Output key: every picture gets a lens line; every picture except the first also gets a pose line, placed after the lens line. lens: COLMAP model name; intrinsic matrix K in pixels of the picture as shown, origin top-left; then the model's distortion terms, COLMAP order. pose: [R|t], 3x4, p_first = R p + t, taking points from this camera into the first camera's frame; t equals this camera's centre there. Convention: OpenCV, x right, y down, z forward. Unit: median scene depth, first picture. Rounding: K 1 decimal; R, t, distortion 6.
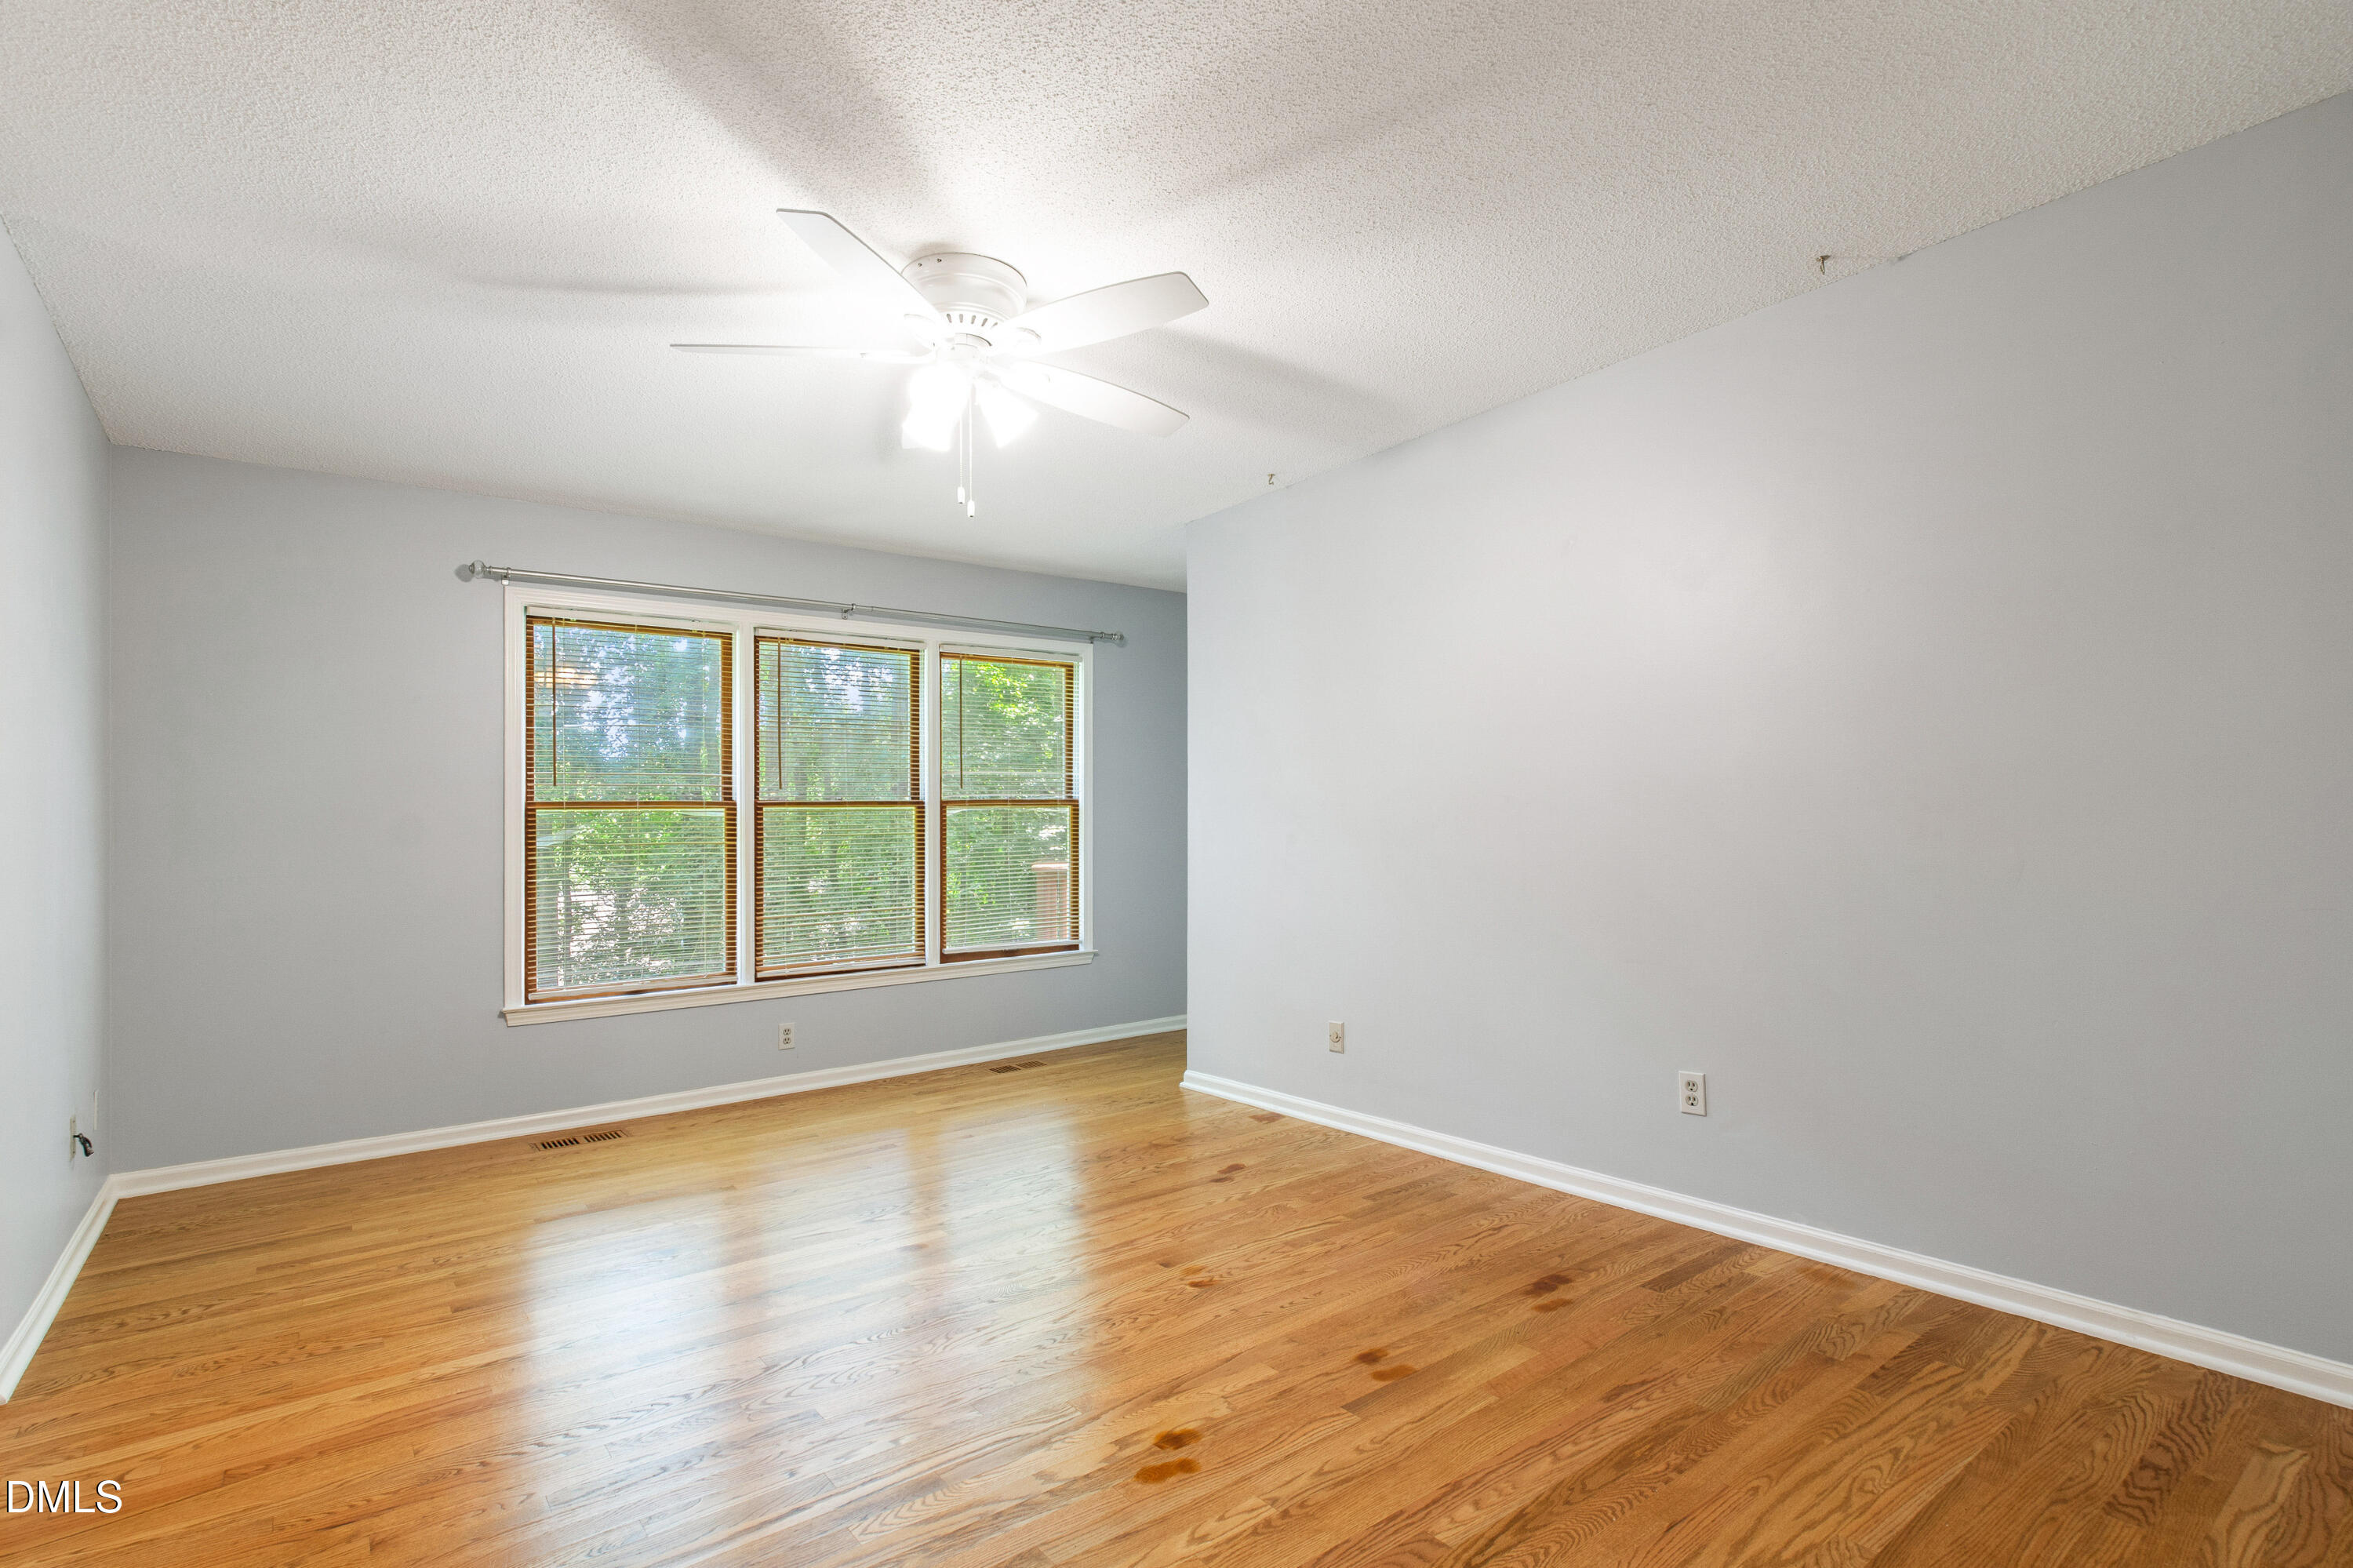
lens RADIAL K [[1126.0, 0, 1174.9], [0, 1126.0, 786.8], [0, 0, 1]] dist [0.002622, -0.000418]
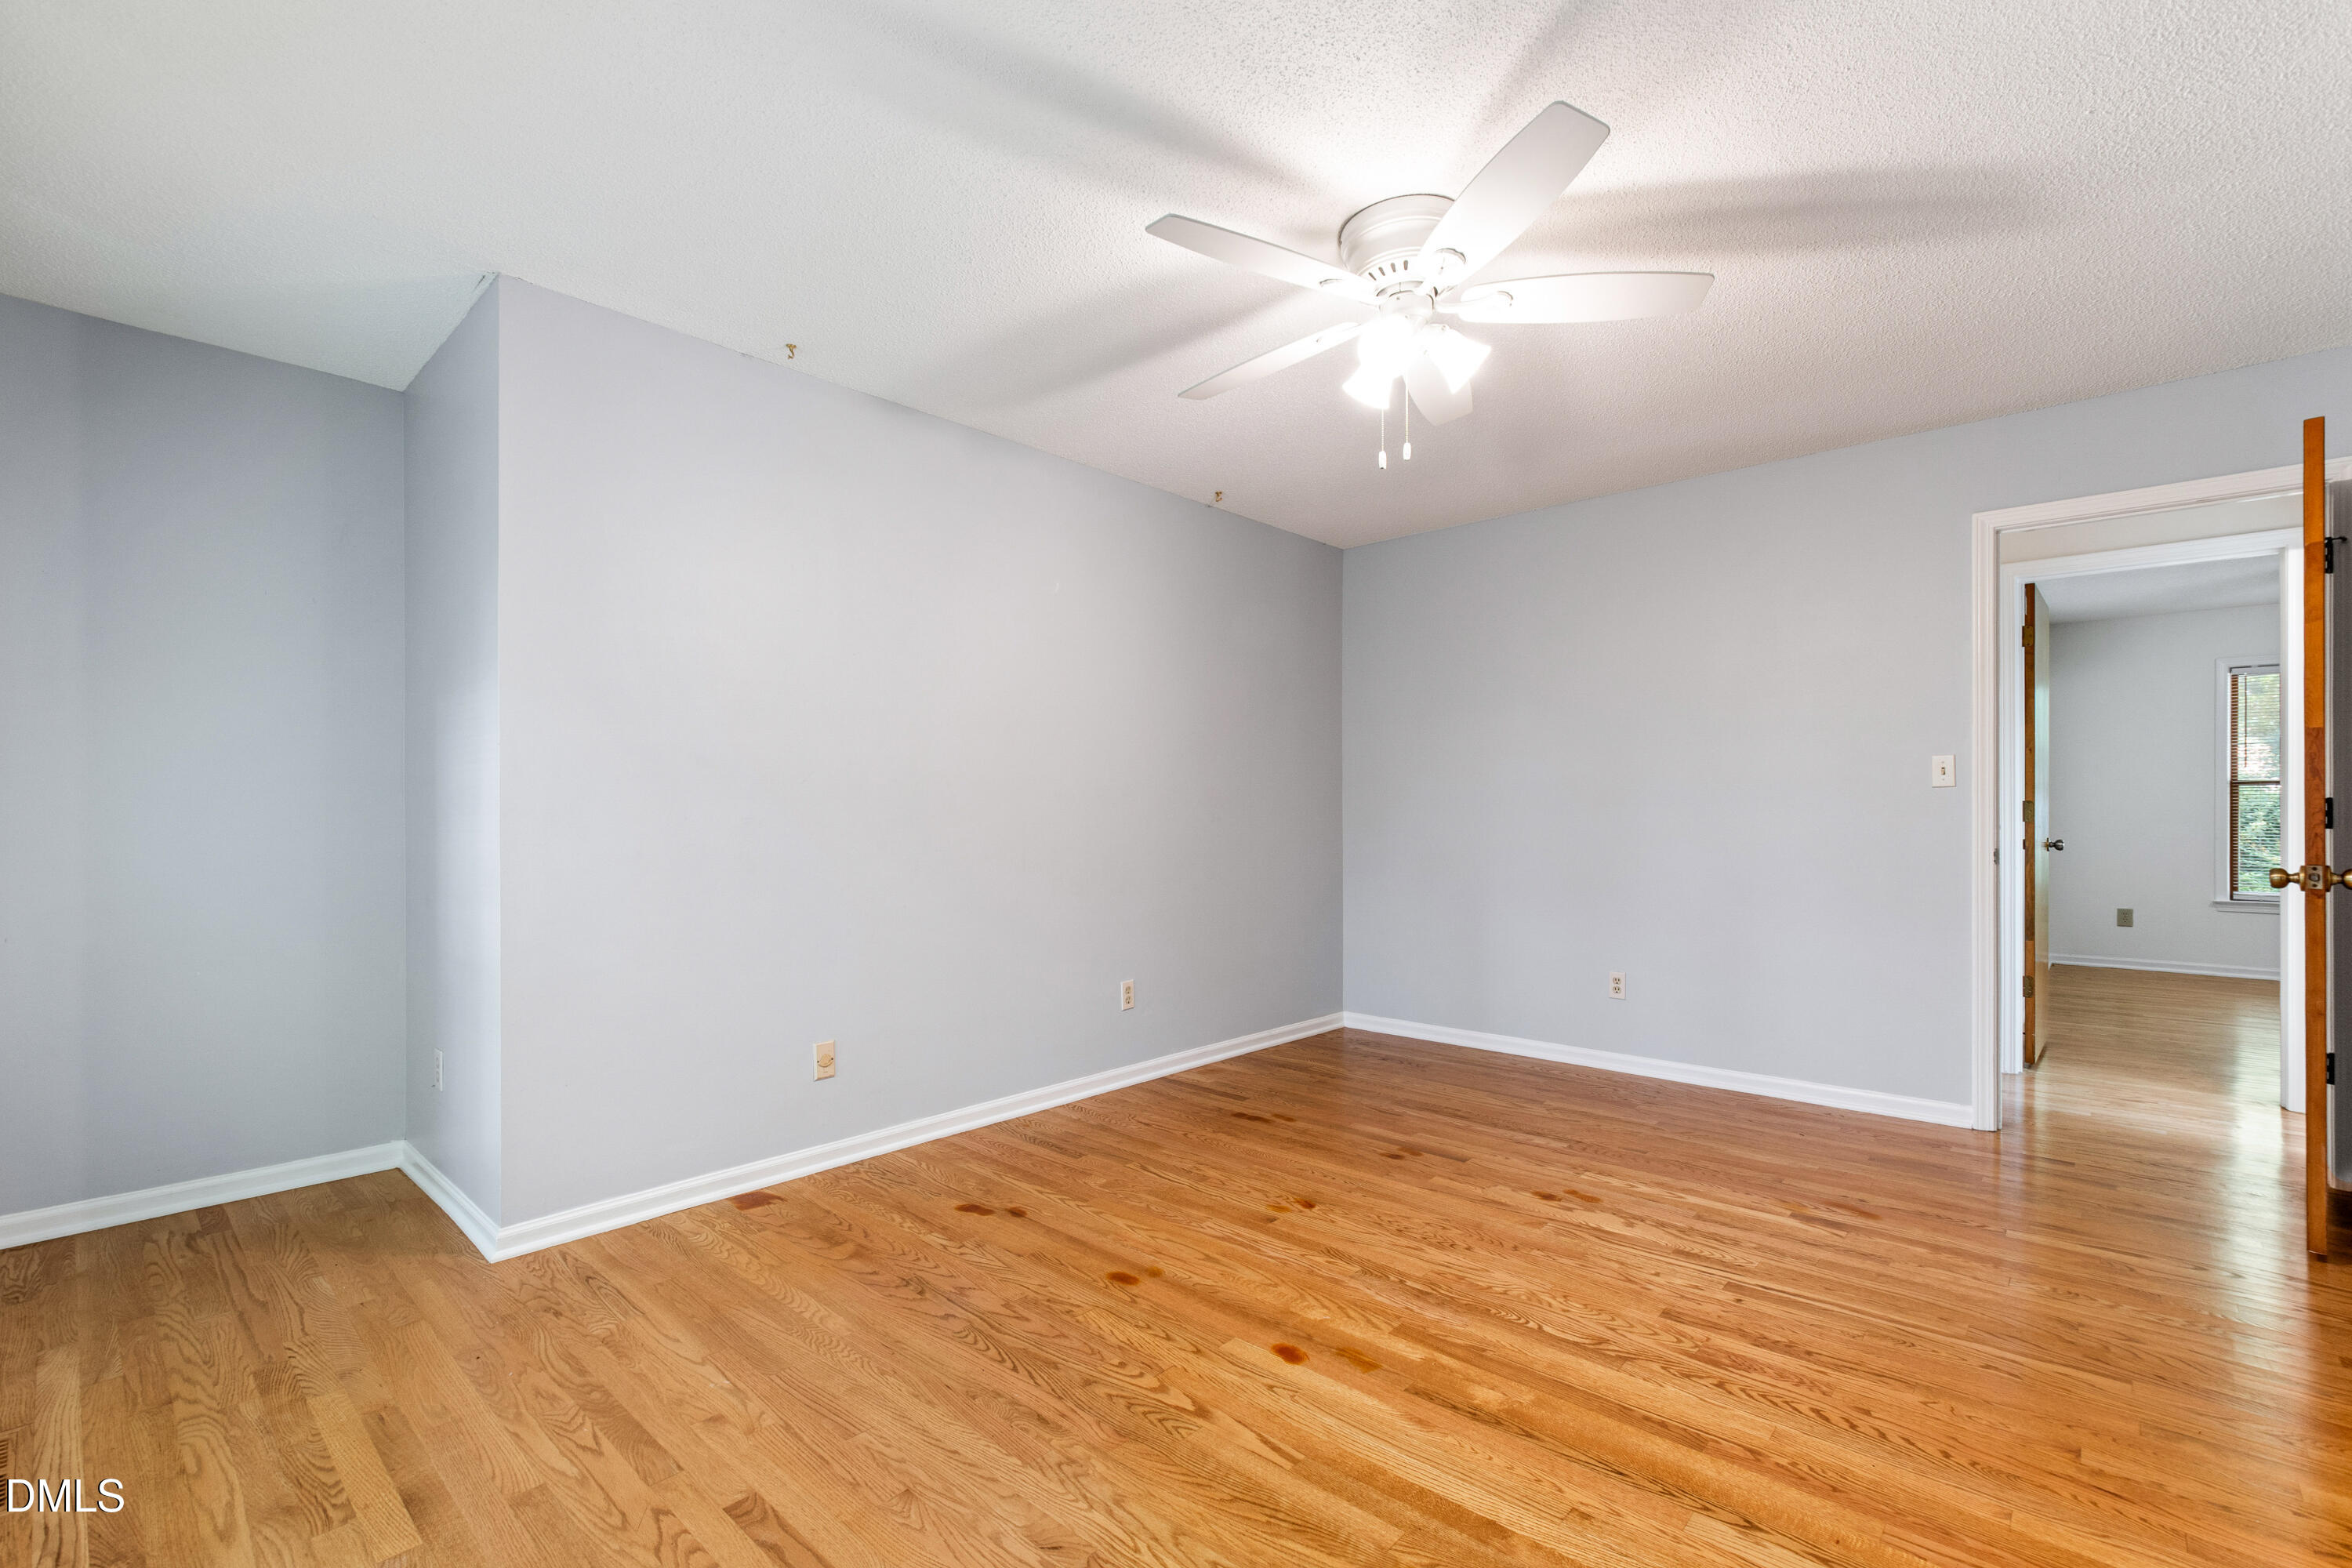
lens RADIAL K [[1046.2, 0, 1179.9], [0, 1046.2, 799.6], [0, 0, 1]] dist [0.001616, 0.001419]
pose [[-0.174786, 0.028844, 0.984184, -1.005919], [-0.032743, 0.998848, -0.035089, 0.068933], [-0.984062, -0.038358, -0.173640, 1.312459]]
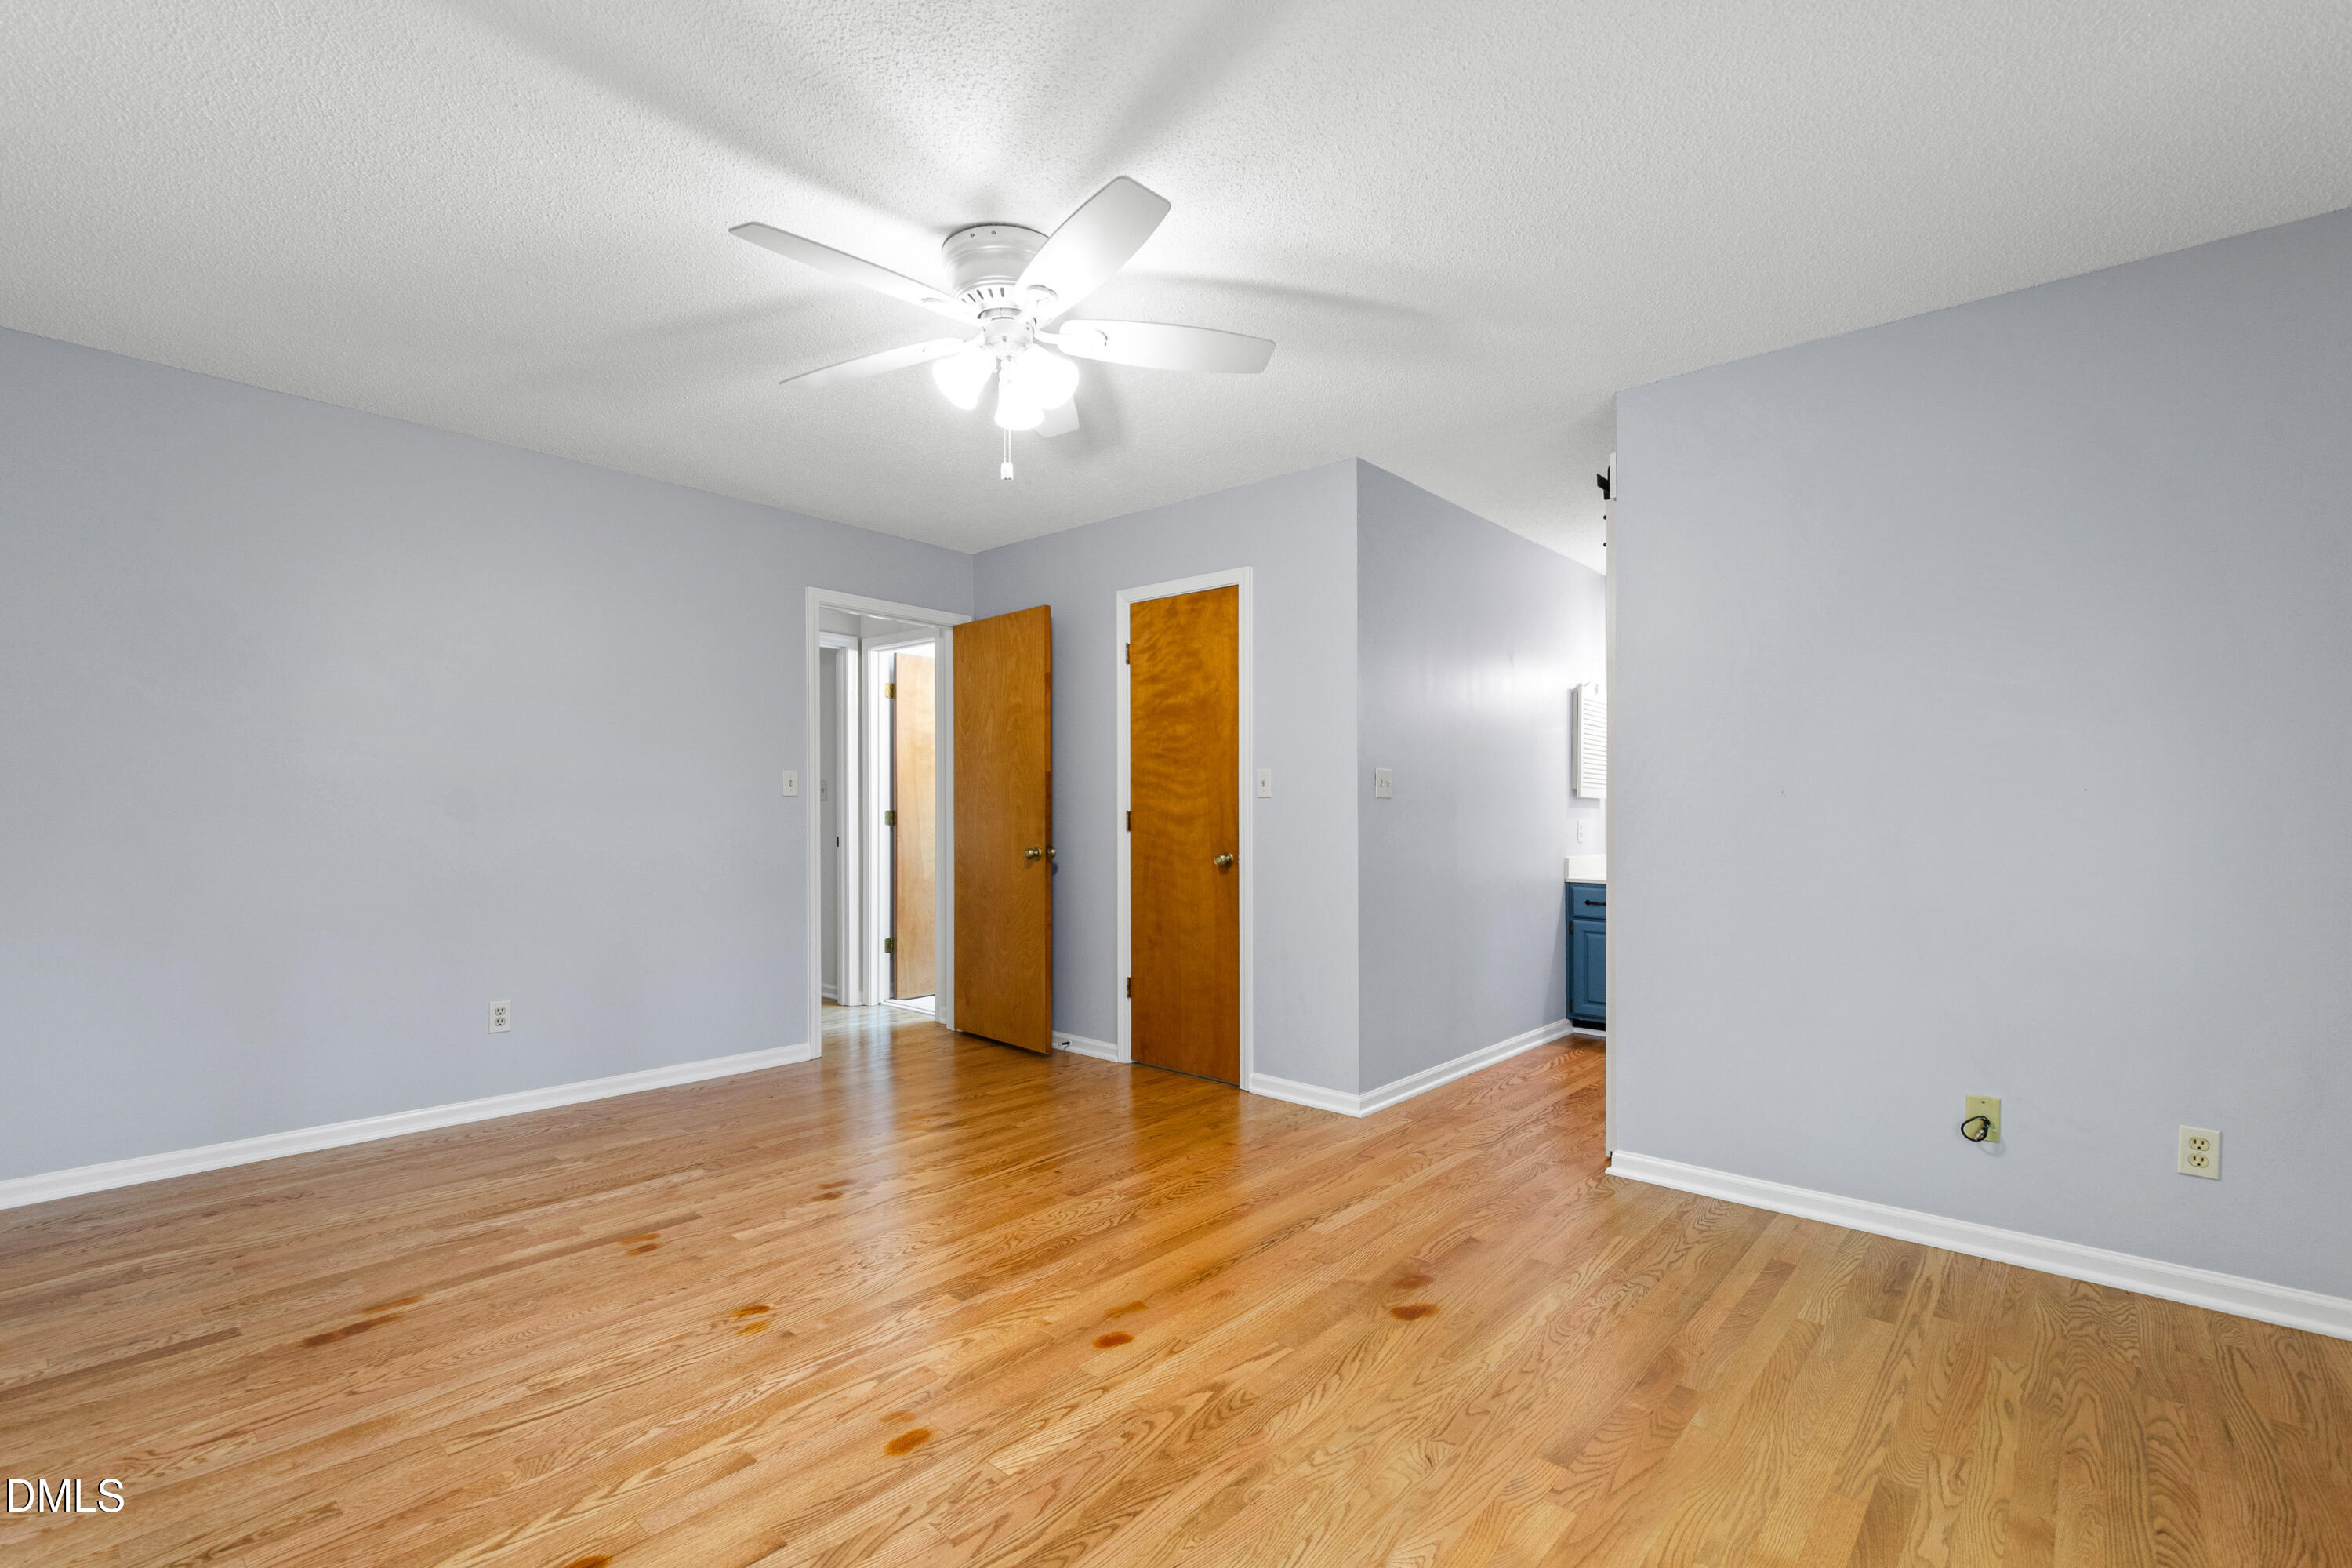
lens RADIAL K [[1046.2, 0, 1167.7], [0, 1046.2, 806.4], [0, 0, 1]] dist [0.001616, 0.001419]
pose [[-0.984239, 0.013560, -0.176323, -0.160184], [0.021369, 0.998869, -0.042468, 0.075481], [0.175548, -0.045566, -0.983416, 1.889159]]
